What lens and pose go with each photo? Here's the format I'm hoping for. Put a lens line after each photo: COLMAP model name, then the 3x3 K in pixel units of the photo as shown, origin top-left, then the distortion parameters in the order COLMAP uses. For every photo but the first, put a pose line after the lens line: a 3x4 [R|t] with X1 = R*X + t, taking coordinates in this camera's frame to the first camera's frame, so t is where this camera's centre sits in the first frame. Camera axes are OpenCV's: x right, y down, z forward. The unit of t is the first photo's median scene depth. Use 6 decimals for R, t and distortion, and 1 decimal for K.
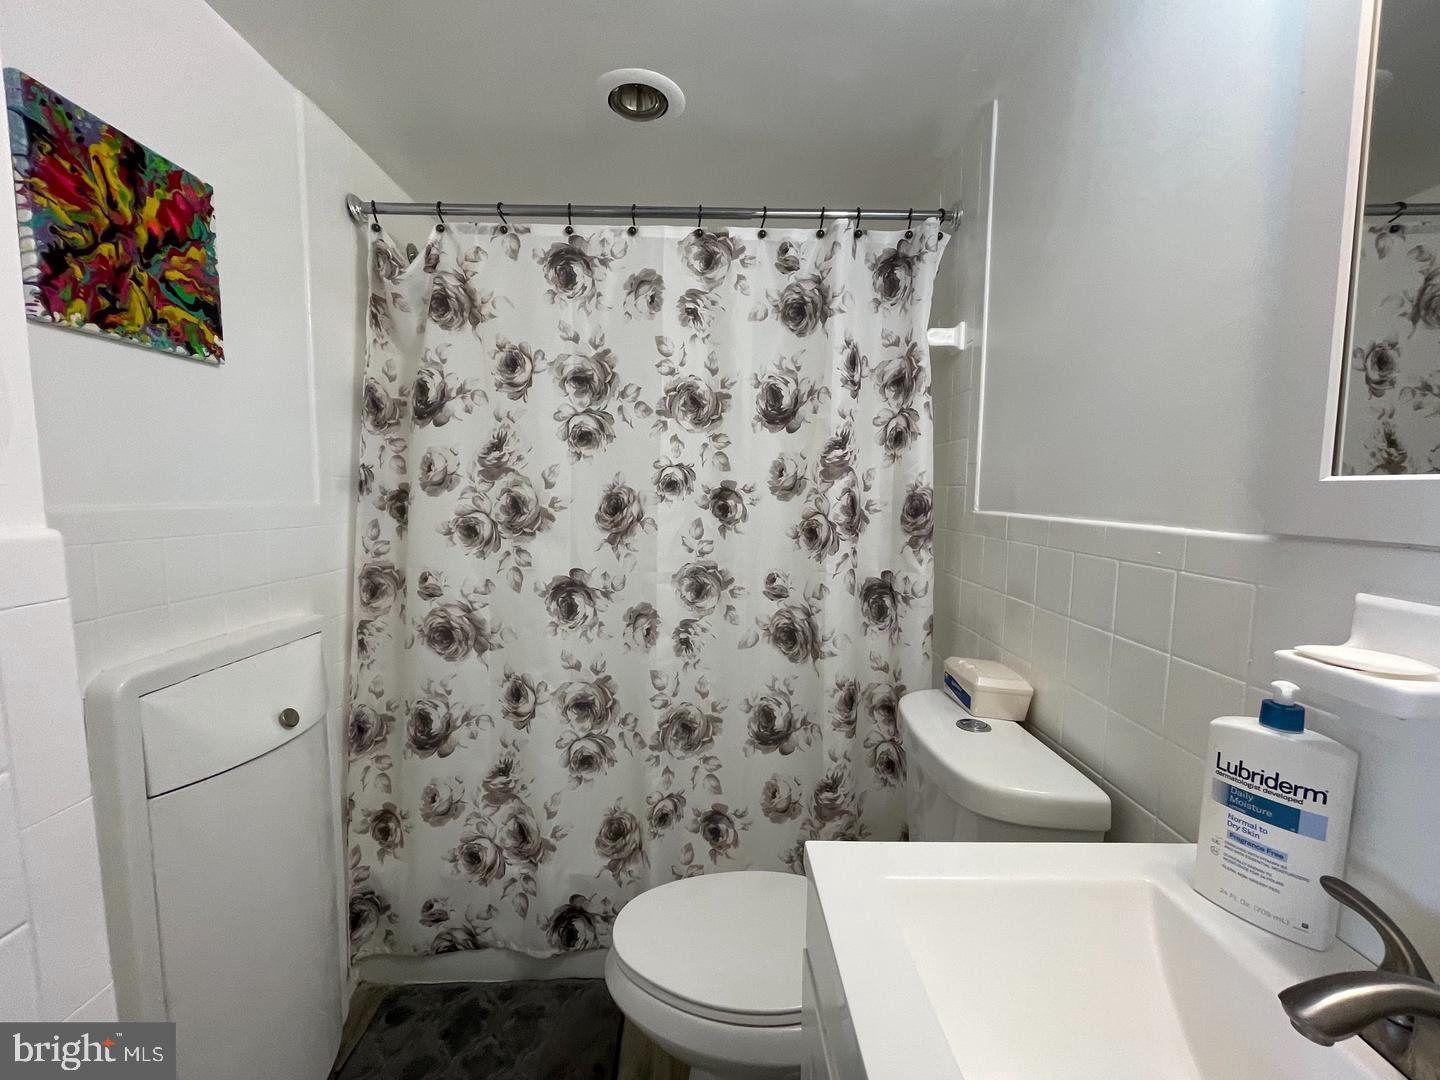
lens RADIAL K [[597.7, 0, 717.8], [0, 597.7, 547.1], [0, 0, 1]] dist [0.002219, -0.001010]
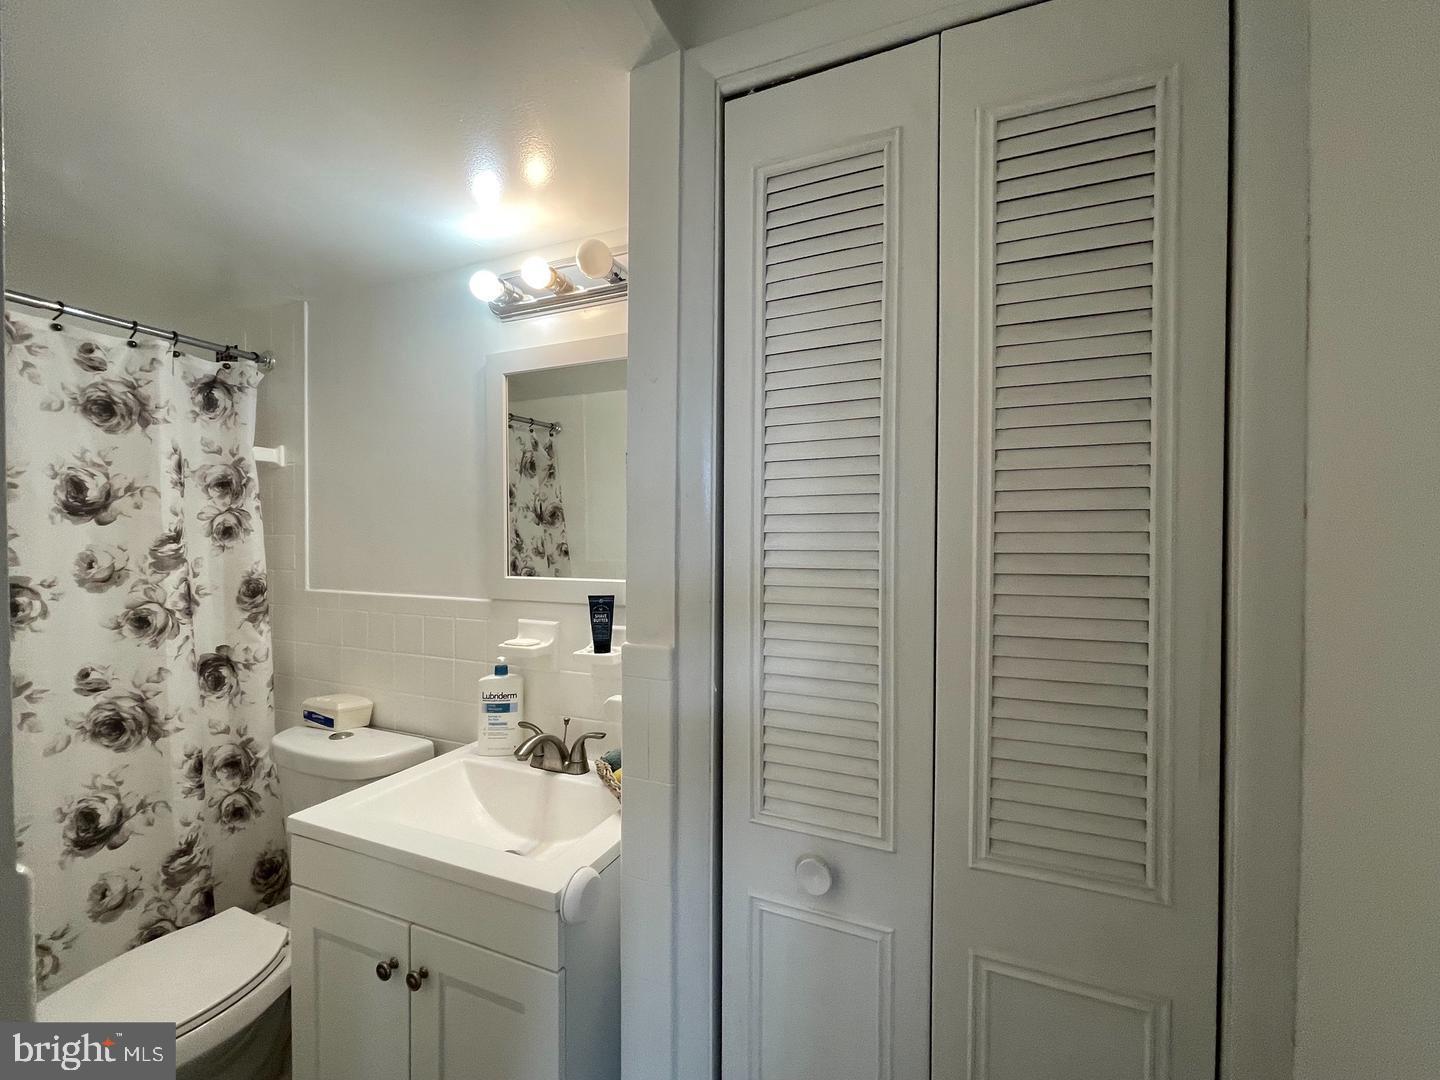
lens RADIAL K [[597.7, 0, 717.8], [0, 597.7, 547.1], [0, 0, 1]] dist [0.002219, -0.001010]
pose [[0.390608, -0.018607, 0.920369, -0.421242], [0.087651, 0.996005, -0.017063, -0.048011], [-0.916375, 0.087336, 0.390679, -0.362576]]
